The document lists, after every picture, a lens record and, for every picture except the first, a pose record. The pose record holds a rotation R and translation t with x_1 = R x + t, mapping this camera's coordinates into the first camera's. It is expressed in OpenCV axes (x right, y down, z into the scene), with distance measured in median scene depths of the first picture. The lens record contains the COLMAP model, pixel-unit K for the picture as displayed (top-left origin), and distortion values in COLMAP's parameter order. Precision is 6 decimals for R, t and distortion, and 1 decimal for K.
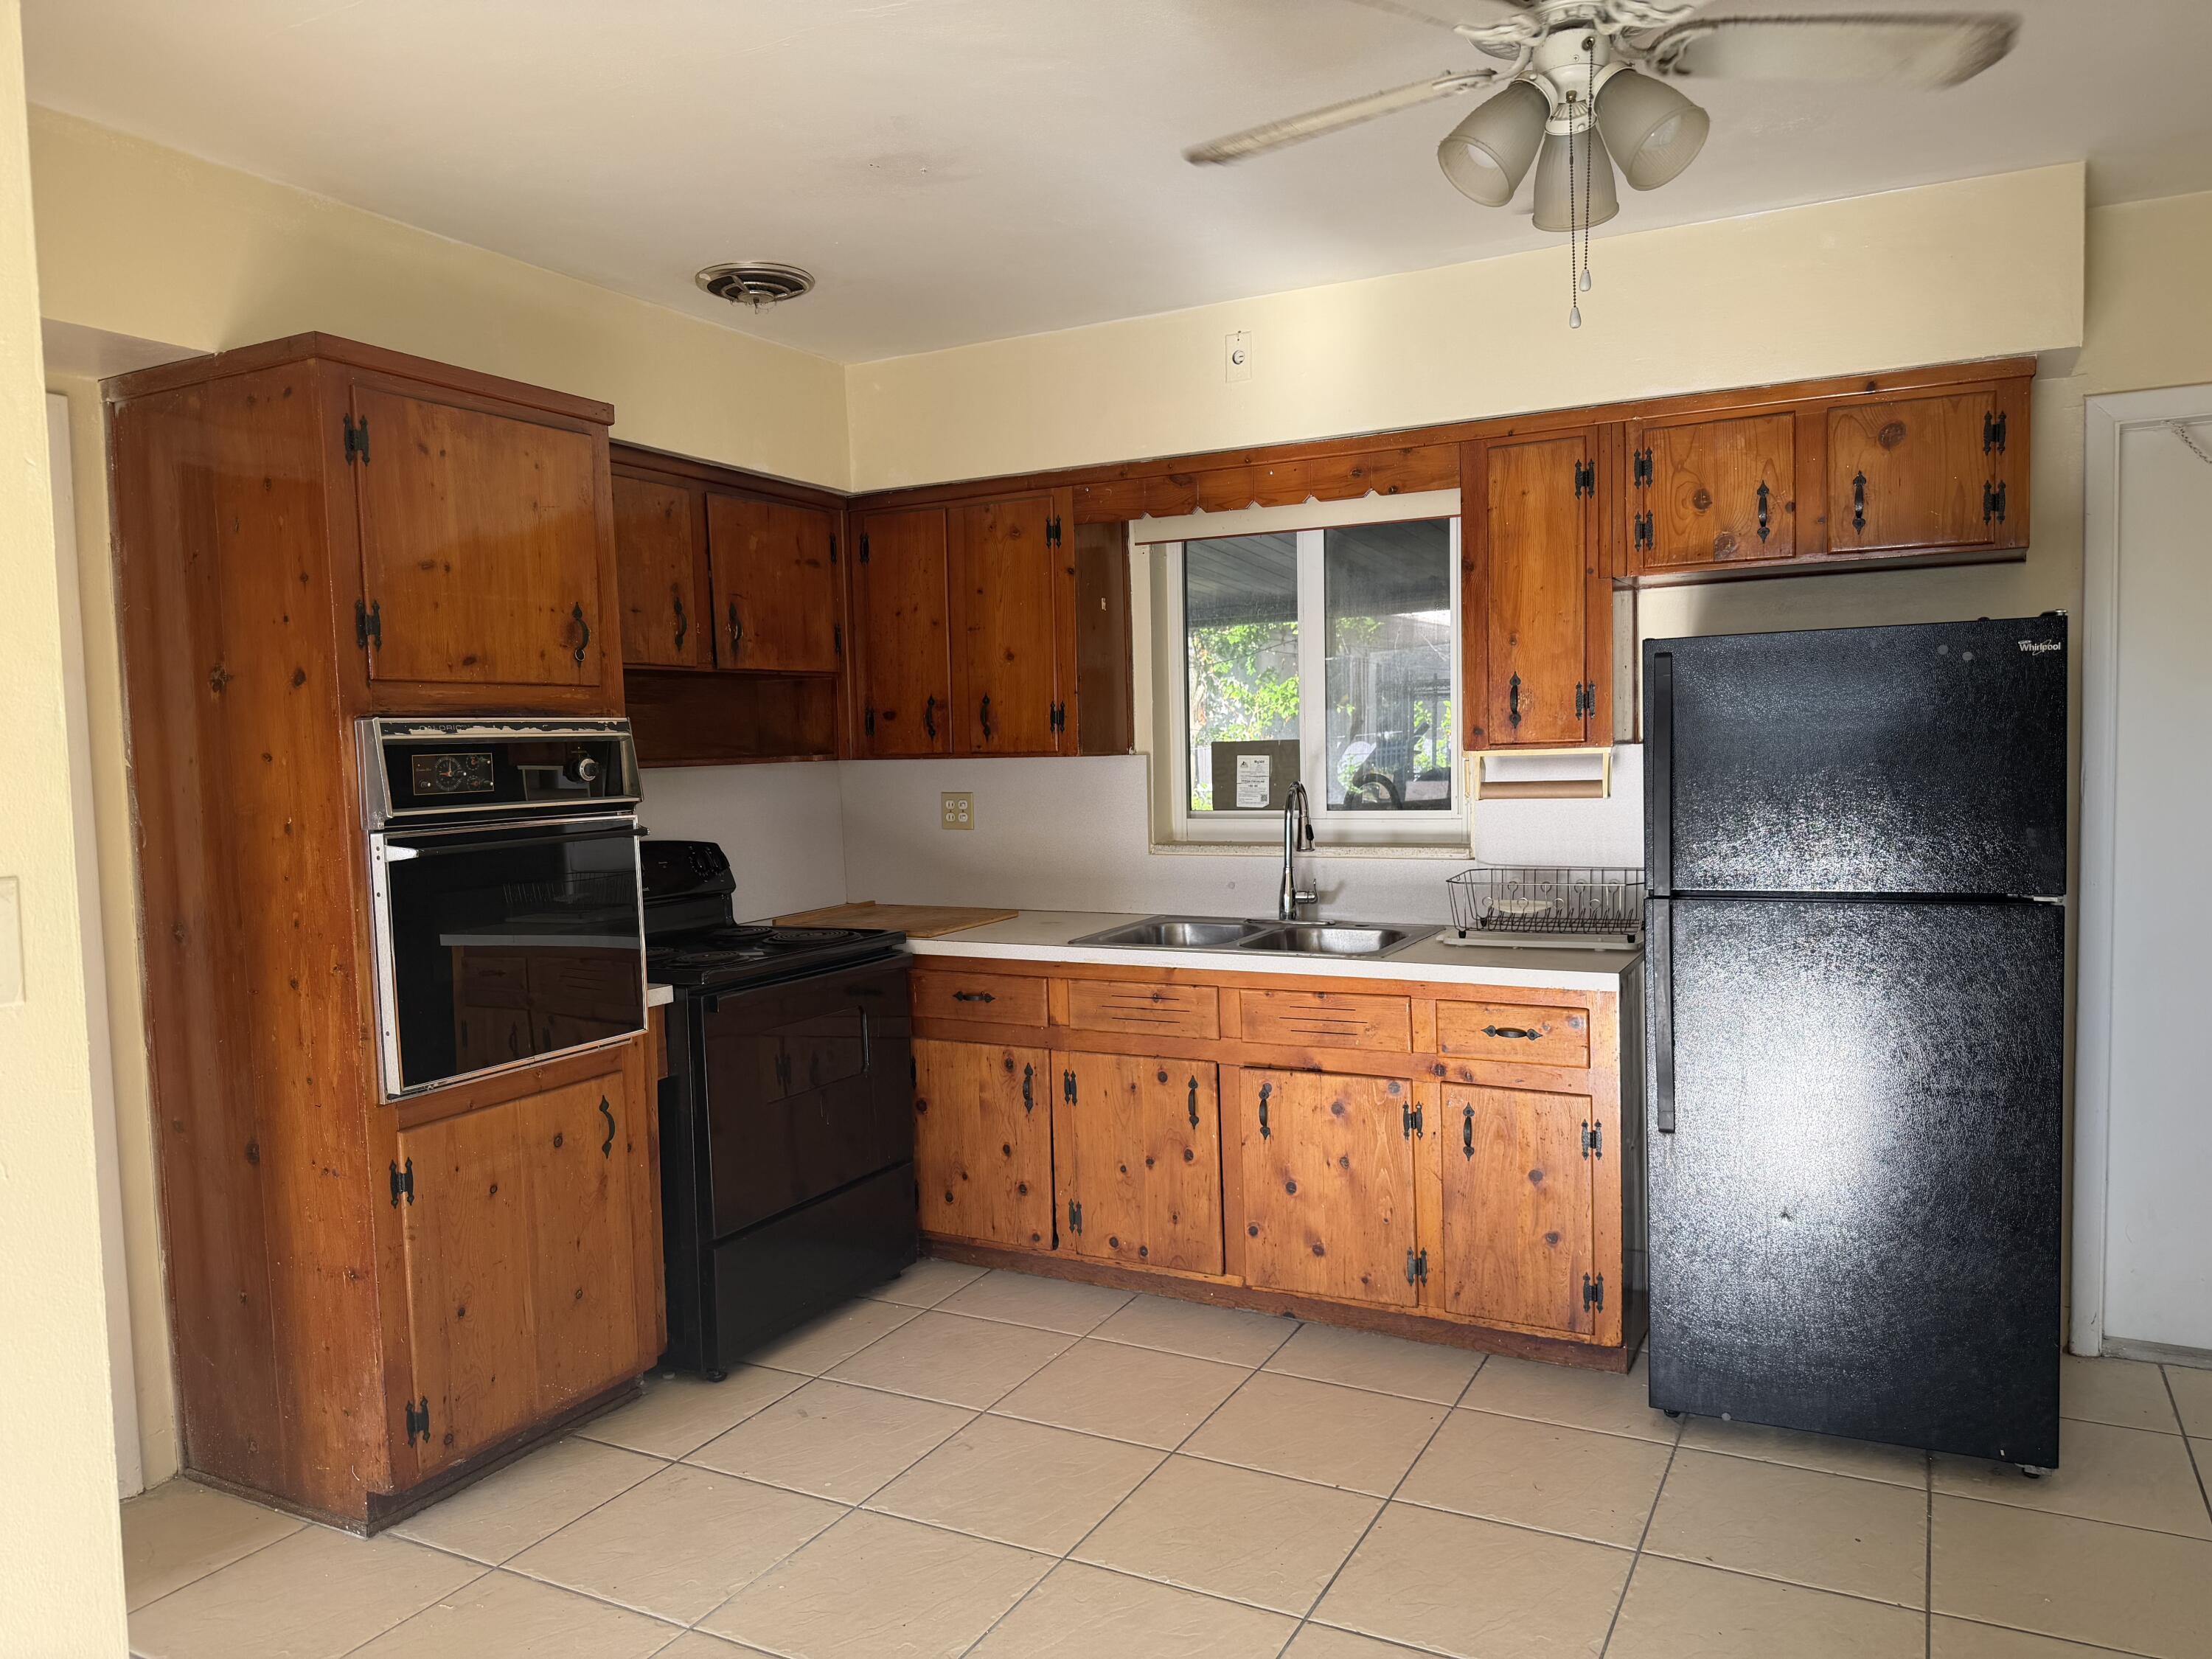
lens RADIAL K [[1568.1, 0, 1106.0], [0, 1568.1, 829.5], [0, 0, 1]] dist [0.129554, -0.181823]
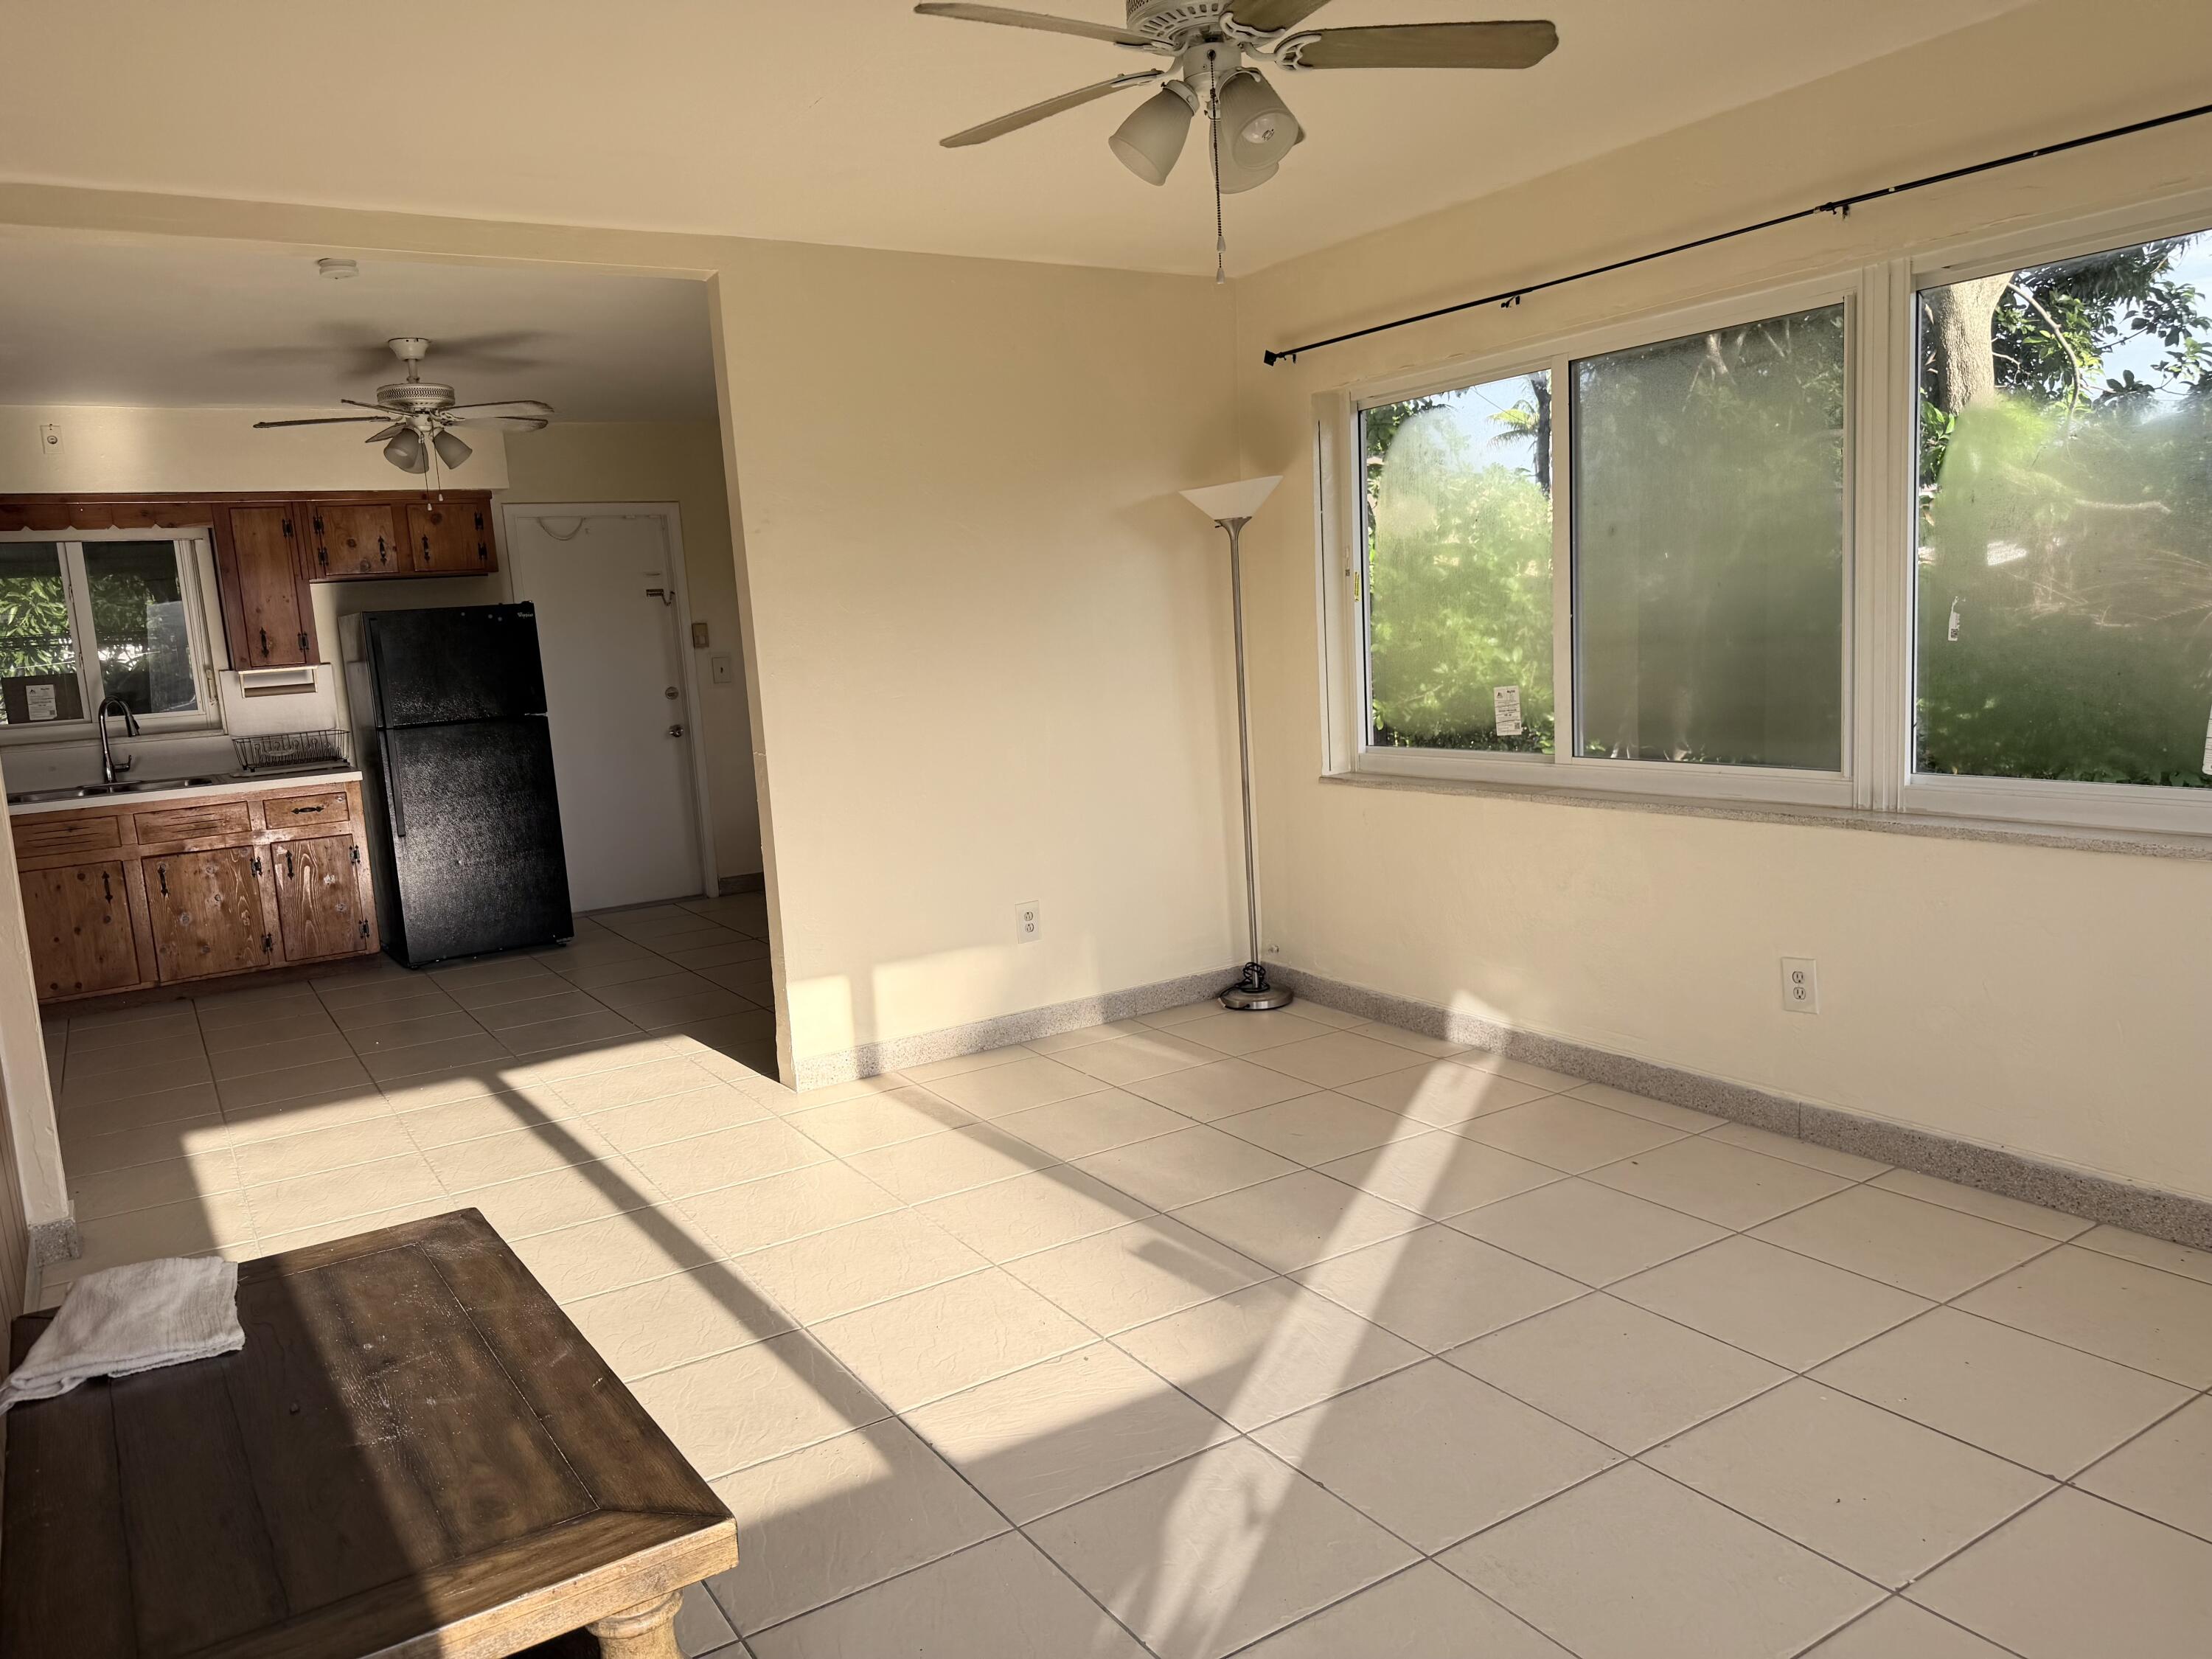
lens RADIAL K [[1568.1, 0, 1106.0], [0, 1568.1, 829.5], [0, 0, 1]] dist [0.129554, -0.181823]
pose [[0.501702, -0.129494, 0.855293, -0.914270], [0.100045, 0.990783, 0.091322, 0.065467], [-0.859235, 0.039752, 0.510034, -0.839101]]
